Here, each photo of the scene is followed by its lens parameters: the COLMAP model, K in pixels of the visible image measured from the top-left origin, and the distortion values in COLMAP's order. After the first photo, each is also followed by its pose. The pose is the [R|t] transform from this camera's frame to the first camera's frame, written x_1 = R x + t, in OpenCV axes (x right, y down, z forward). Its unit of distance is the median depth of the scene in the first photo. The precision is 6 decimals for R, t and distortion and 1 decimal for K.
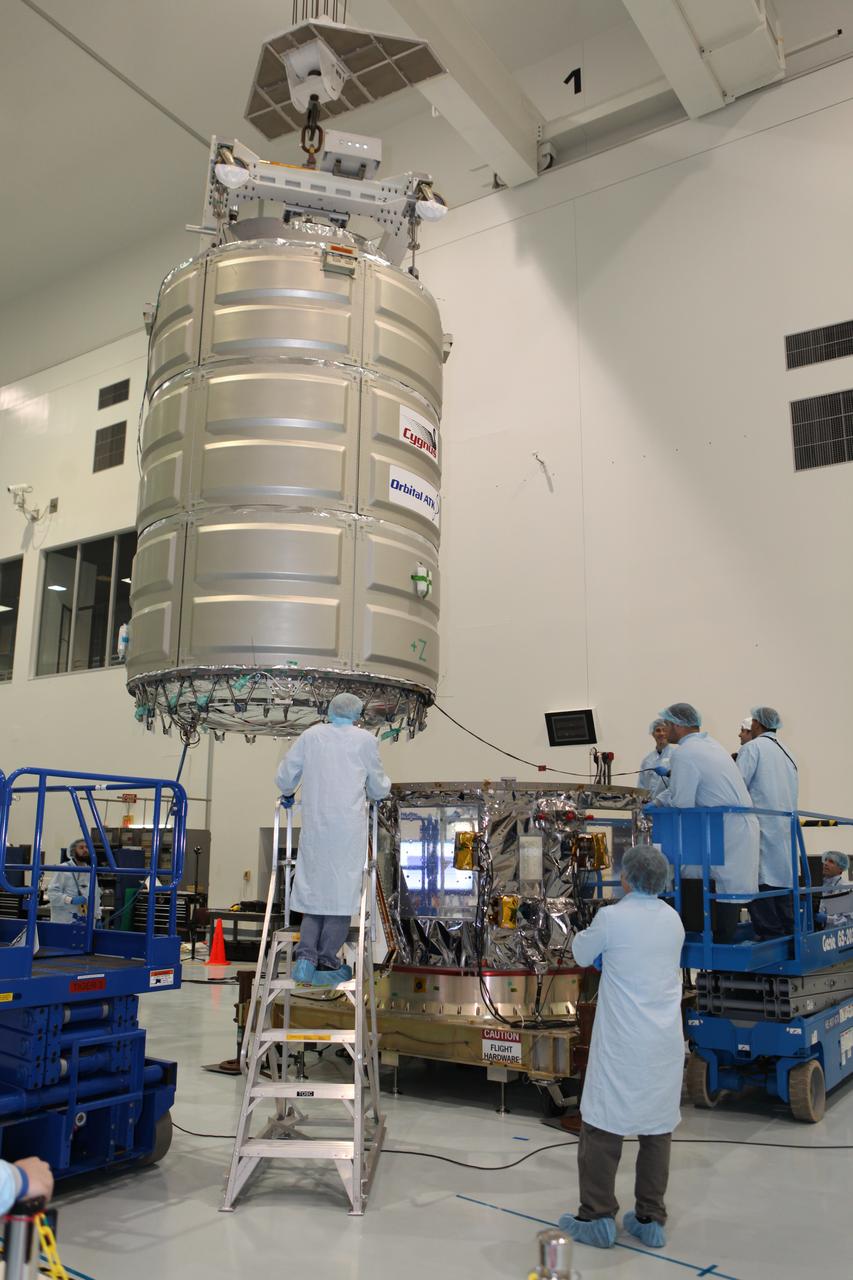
lens RADIAL K [[1030.1, 0, 426.5], [0, 1030.1, 640.0], [0, 0, 1]] dist [-0.109906, 0.144492]
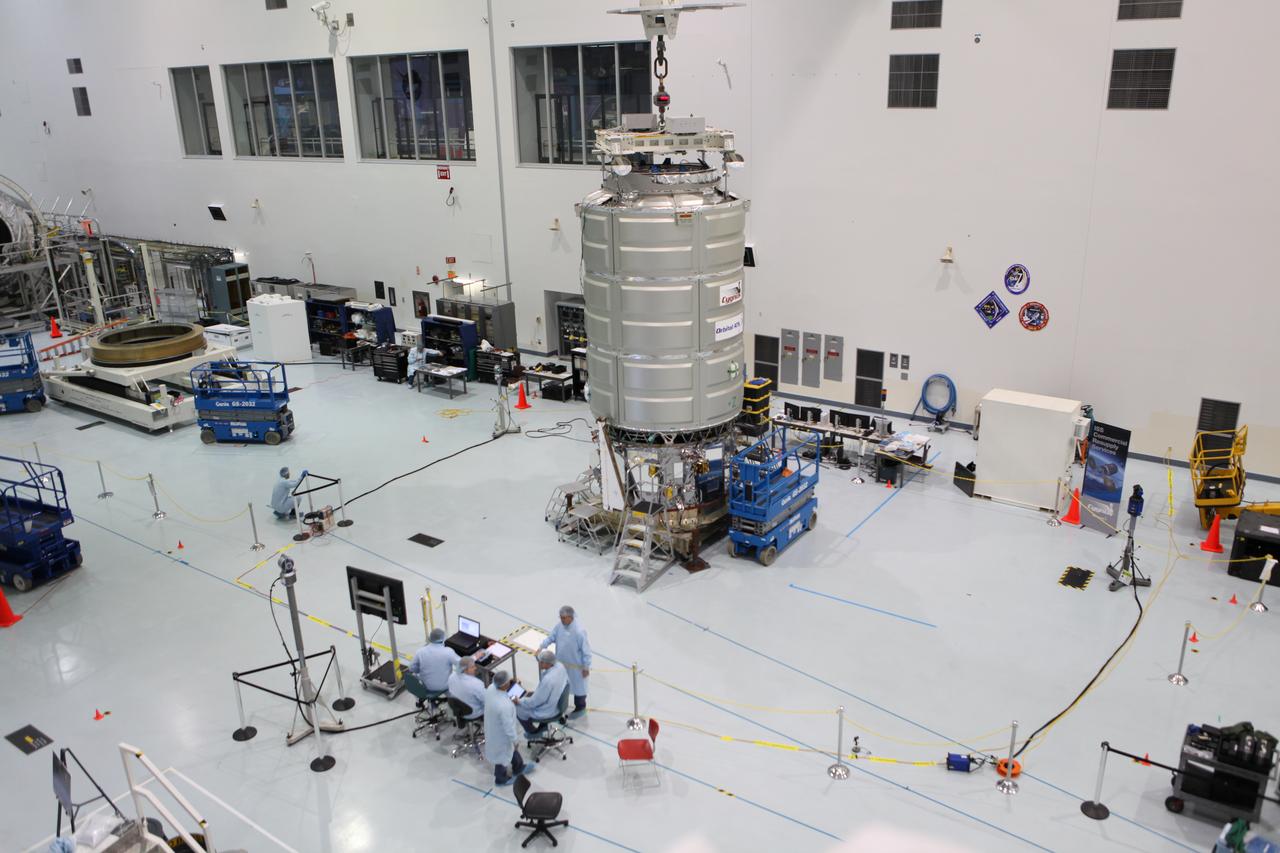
lens RADIAL K [[1030.1, 0, 640.0], [0, 1030.1, 426.5], [0, 0, 1]] dist [-0.109906, 0.144492]
pose [[0.998820, -0.023446, -0.042531, 0.117733], [0.042096, 0.854691, 0.517427, -1.241218], [0.024219, -0.518607, 0.854670, -1.182962]]
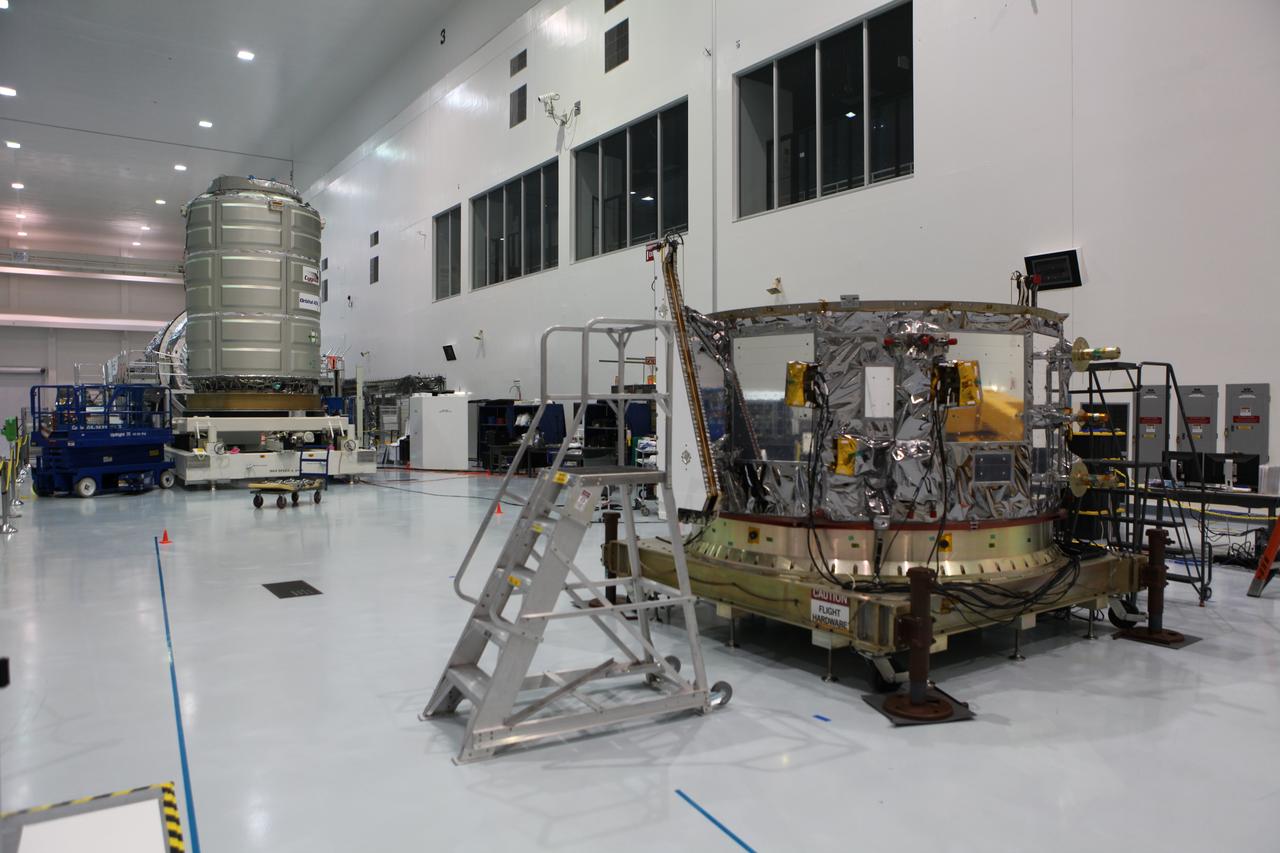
lens RADIAL K [[875.7, 0, 640.0], [0, 875.7, 426.5], [0, 0, 1]] dist [-0.122985, 0.085977]
pose [[0.930519, -0.001772, -0.366239, 0.178041], [0.082589, 0.975247, 0.205117, 0.079564], [0.356810, -0.221113, 0.907632, 0.287044]]
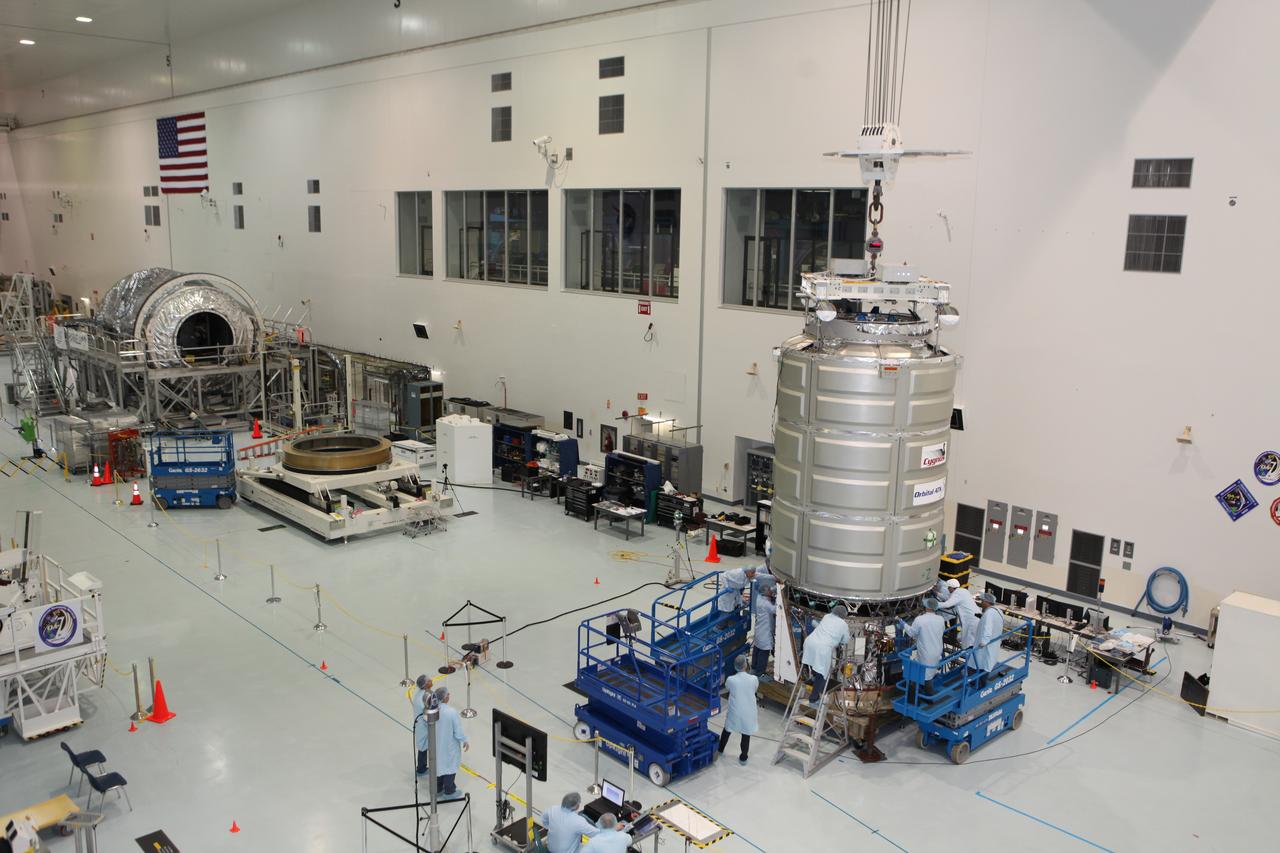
lens RADIAL K [[1067.7, 0, 640.0], [0, 1067.7, 426.5], [0, 0, 1]] dist [-0.108471, 0.131486]
pose [[0.973353, 0.054679, -0.222696, 0.123081], [0.036487, 0.921853, 0.385818, -1.212106], [0.226389, -0.383663, 0.895294, -1.104677]]
